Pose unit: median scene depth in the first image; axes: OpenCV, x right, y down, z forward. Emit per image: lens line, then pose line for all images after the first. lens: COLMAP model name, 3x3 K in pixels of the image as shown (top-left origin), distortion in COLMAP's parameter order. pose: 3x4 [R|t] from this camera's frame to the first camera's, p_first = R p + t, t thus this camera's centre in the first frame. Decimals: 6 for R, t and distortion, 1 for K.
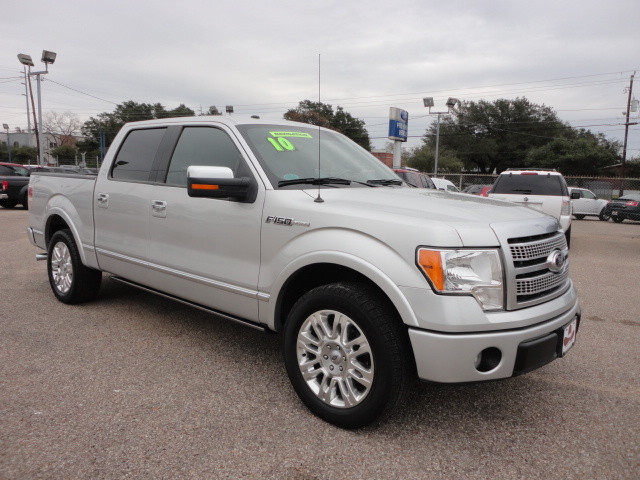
lens RADIAL K [[462.6, 0, 320.0], [0, 462.6, 240.0], [0, 0, 1]] dist [0.002684, 0.002916]
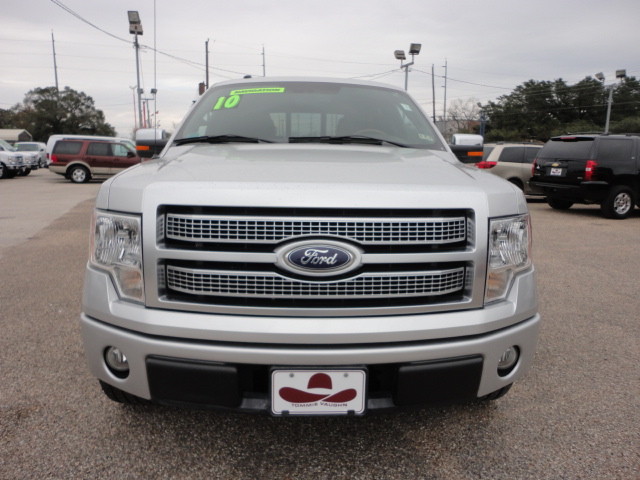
lens RADIAL K [[462.6, 0, 320.0], [0, 462.6, 240.0], [0, 0, 1]] dist [0.002684, 0.002916]
pose [[0.680648, 0.121759, -0.722422, 0.114385], [-0.095546, 0.992423, 0.077244, -0.002899], [0.726353, 0.016449, 0.687125, 0.074650]]
